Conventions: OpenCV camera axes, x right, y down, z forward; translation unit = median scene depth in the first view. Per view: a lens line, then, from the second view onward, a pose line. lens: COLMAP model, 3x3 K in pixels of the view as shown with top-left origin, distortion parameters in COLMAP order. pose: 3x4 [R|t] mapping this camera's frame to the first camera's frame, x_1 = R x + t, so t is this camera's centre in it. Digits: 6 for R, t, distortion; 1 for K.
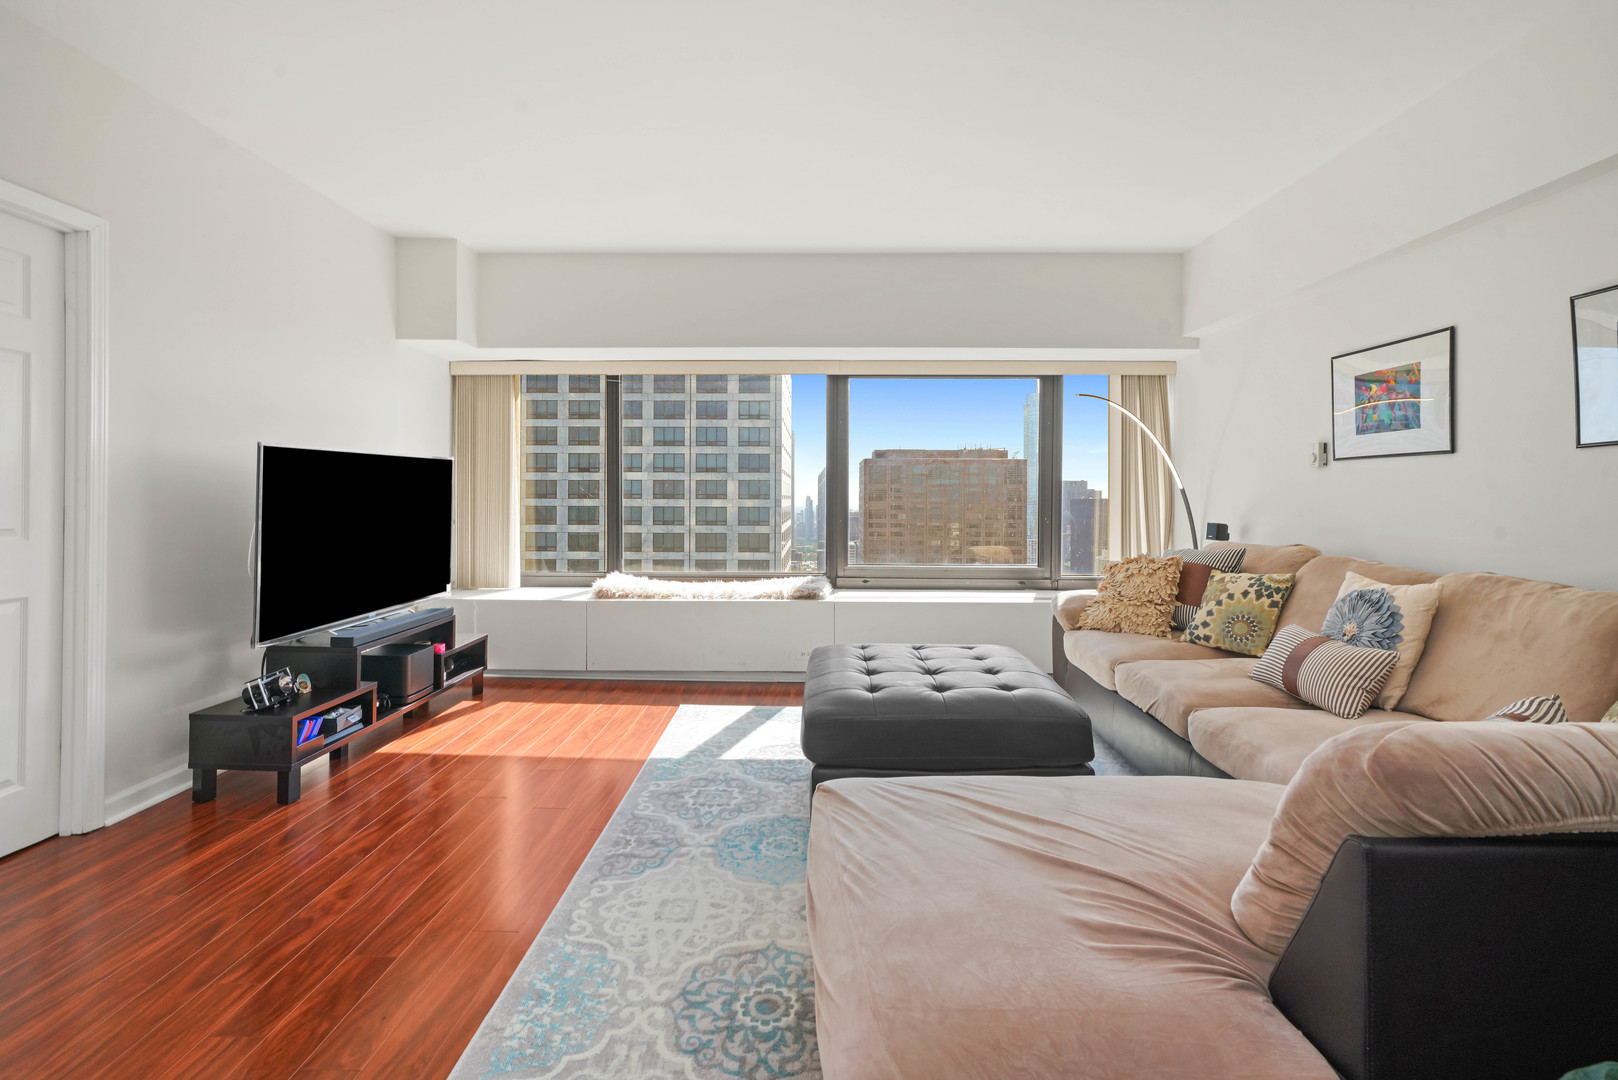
lens RADIAL K [[729.2, 0, 815.5], [0, 729.2, 493.9], [0, 0, 1]] dist [0.000900, -0.000095]
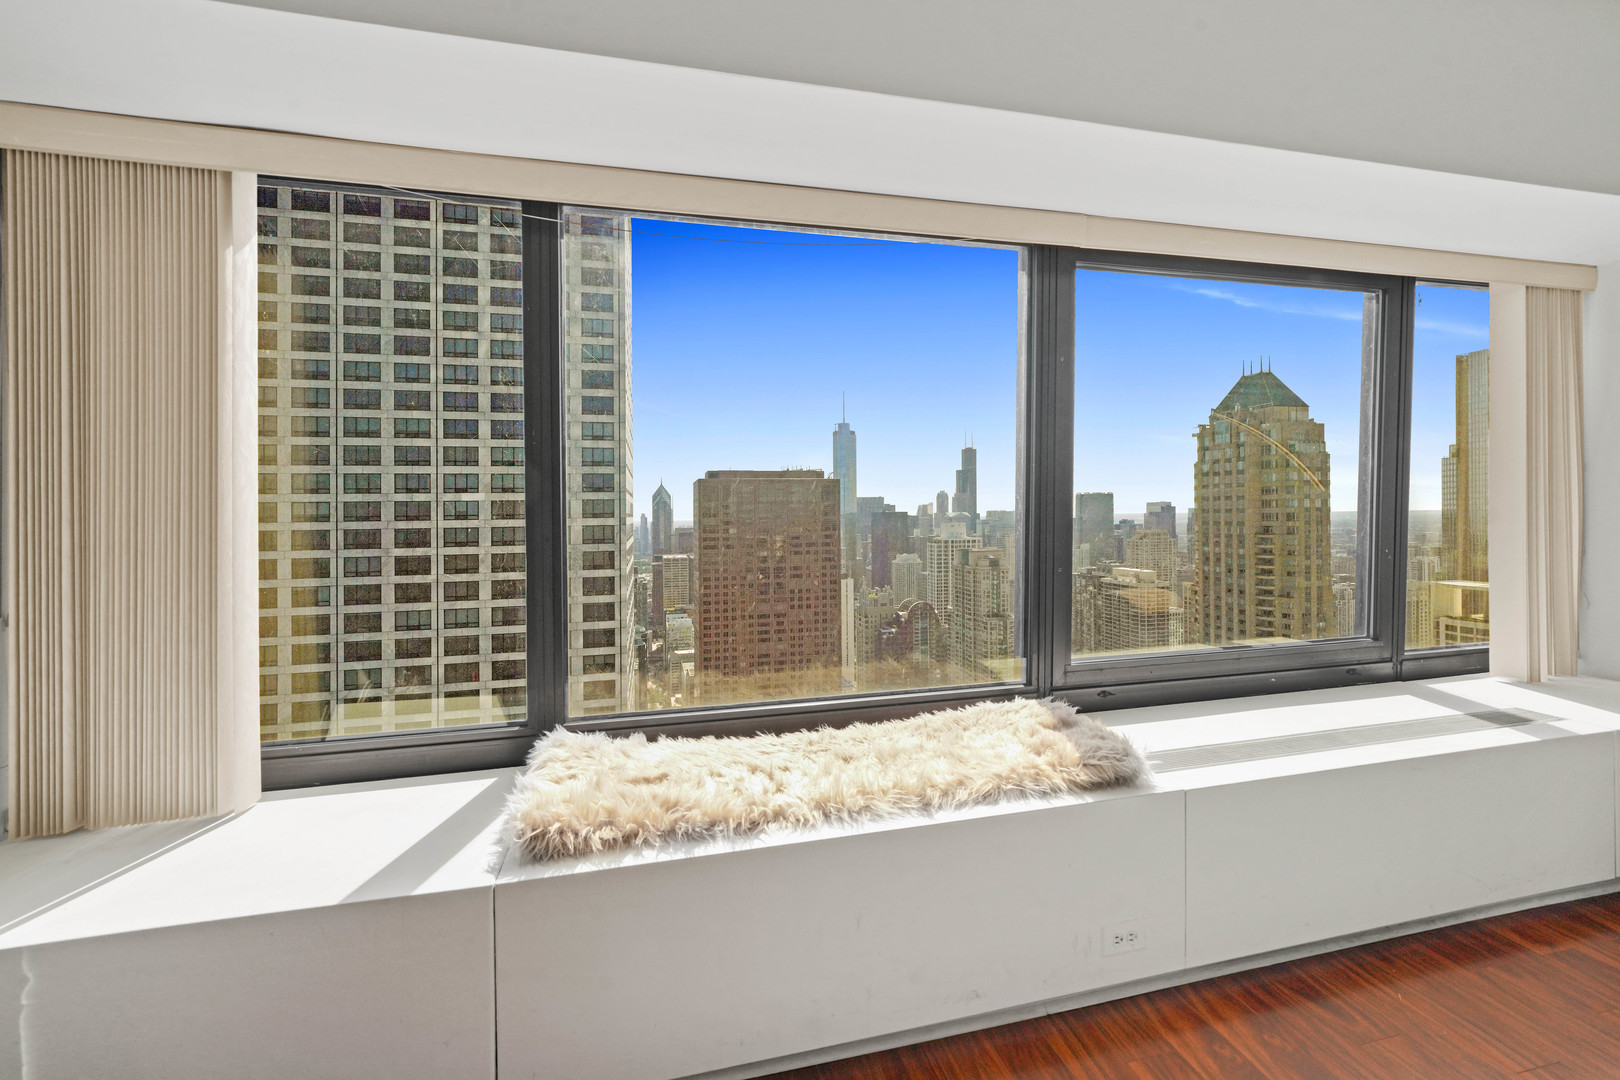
lens RADIAL K [[641.3, 0, 804.4], [0, 641.3, 509.9], [0, 0, 1]] dist [-0.000341, -0.000140]
pose [[0.970676, -0.016495, 0.239824, -0.347776], [0.016676, 0.999860, 0.001277, -0.007349], [-0.239812, 0.002759, 0.970815, 0.992985]]
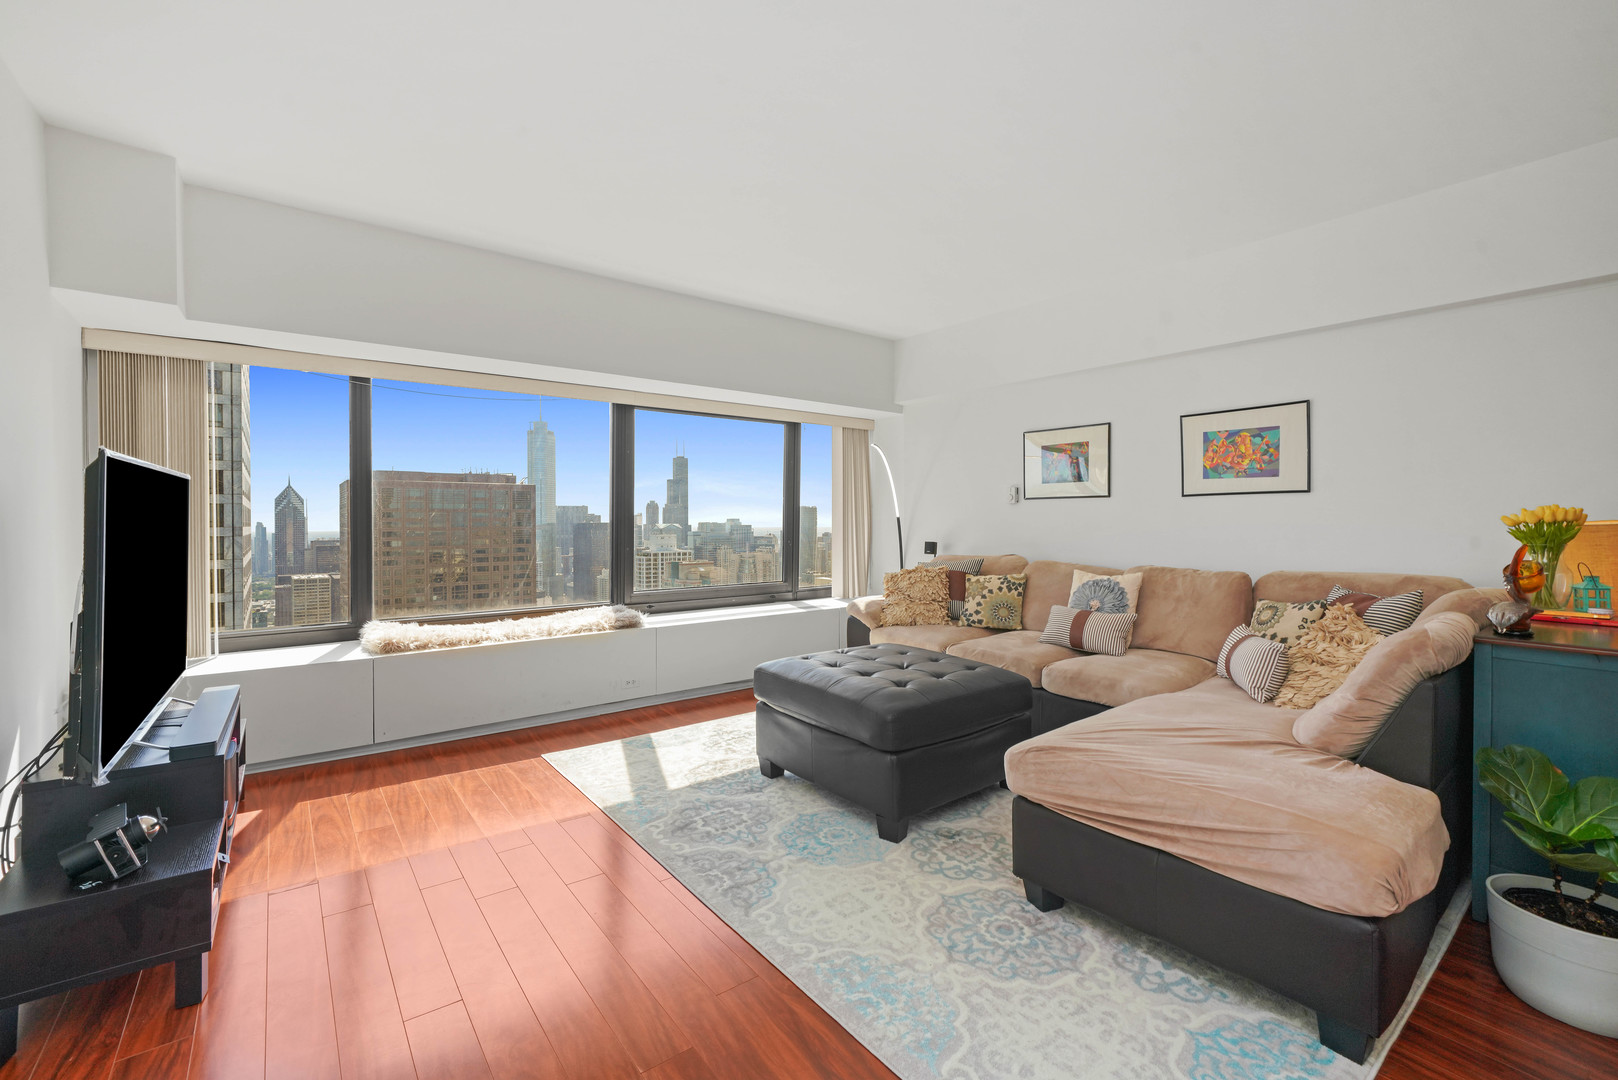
lens RADIAL K [[687.2, 0, 804.9], [0, 687.2, 532.6], [0, 0, 1]] dist [-0.001736, -0.000158]
pose [[0.783756, -0.017176, 0.620832, -0.567972], [0.004129, 0.999740, 0.022447, -0.009708], [-0.621056, -0.015030, 0.783622, 0.152896]]
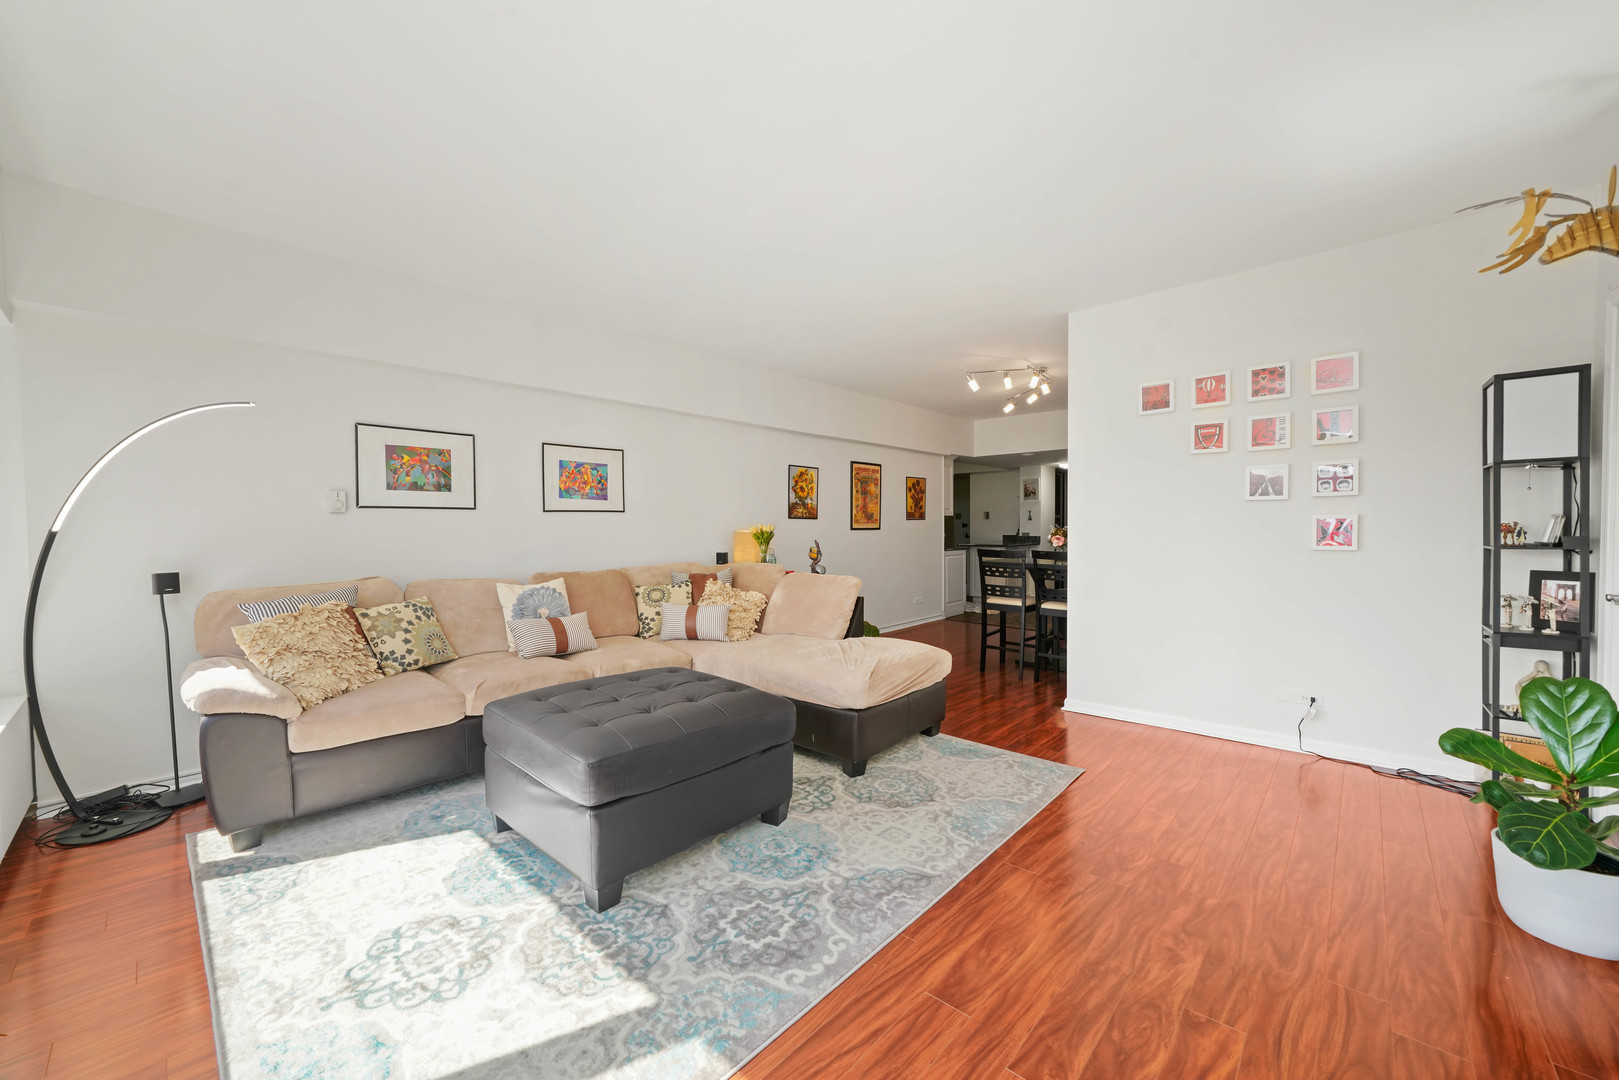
lens RADIAL K [[608.1, 0, 809.9], [0, 608.1, 532.0], [0, 0, 1]] dist [-0.001008, -0.000244]
pose [[-0.741765, -0.006815, 0.670625, -0.550463], [0.001601, 0.999928, 0.011932, -0.015530], [-0.670658, 0.009924, -0.741701, 1.277209]]
